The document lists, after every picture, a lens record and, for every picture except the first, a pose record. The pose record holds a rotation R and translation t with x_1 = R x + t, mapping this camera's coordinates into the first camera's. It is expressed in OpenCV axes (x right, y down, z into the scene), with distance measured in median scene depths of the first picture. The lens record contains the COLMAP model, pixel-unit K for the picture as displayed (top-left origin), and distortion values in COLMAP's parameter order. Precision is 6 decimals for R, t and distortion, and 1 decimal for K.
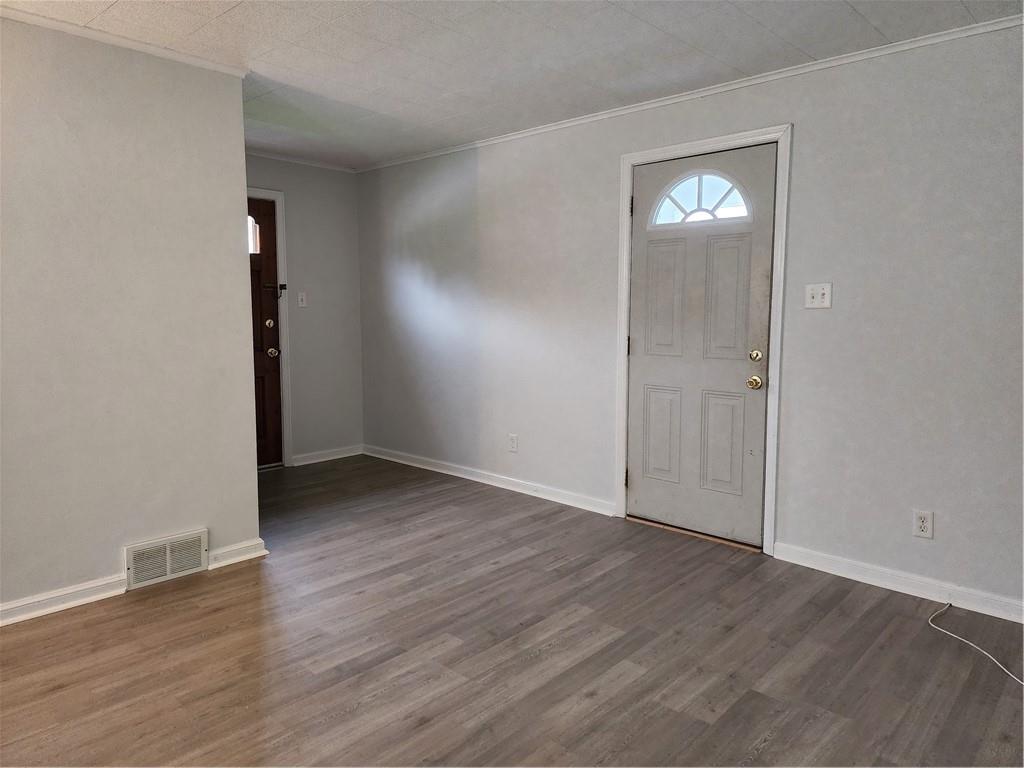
lens RADIAL K [[677.9, 0, 512.2], [0, 677.9, 378.8], [0, 0, 1]] dist [0.022341, -0.003030]
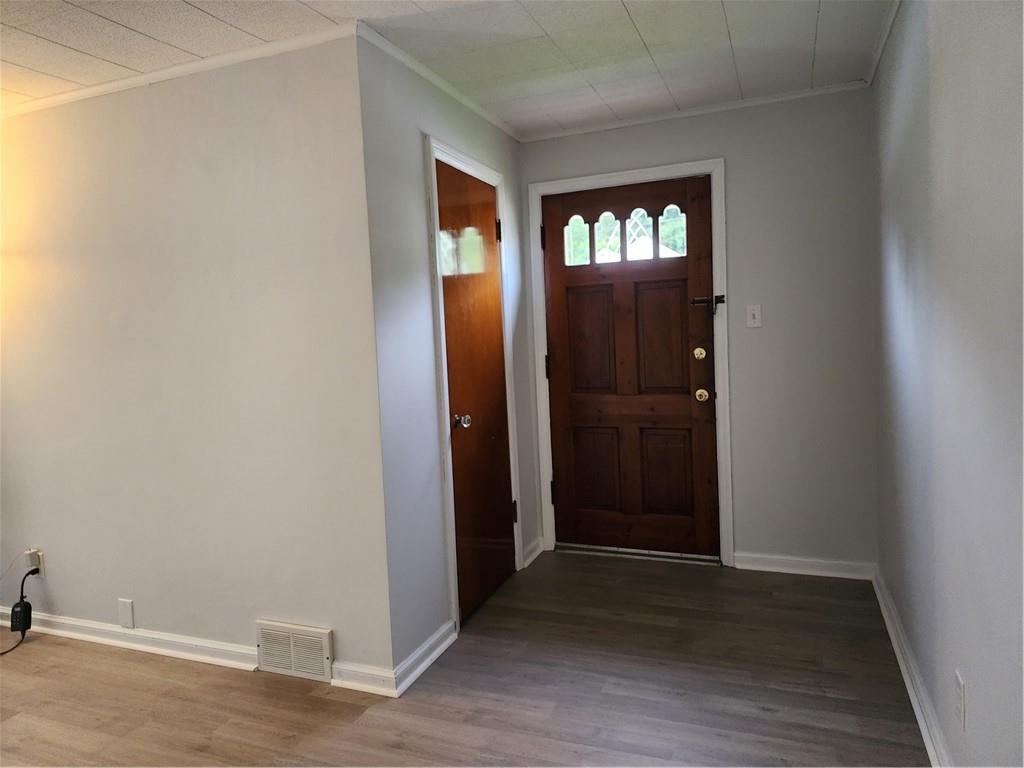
lens RADIAL K [[677.9, 0, 512.2], [0, 677.9, 378.8], [0, 0, 1]] dist [0.022341, -0.003030]
pose [[0.356579, 0.040293, -0.933396, 0.264223], [-0.046876, 0.998583, 0.025199, -0.076599], [0.933089, 0.034769, 0.357962, 0.683759]]
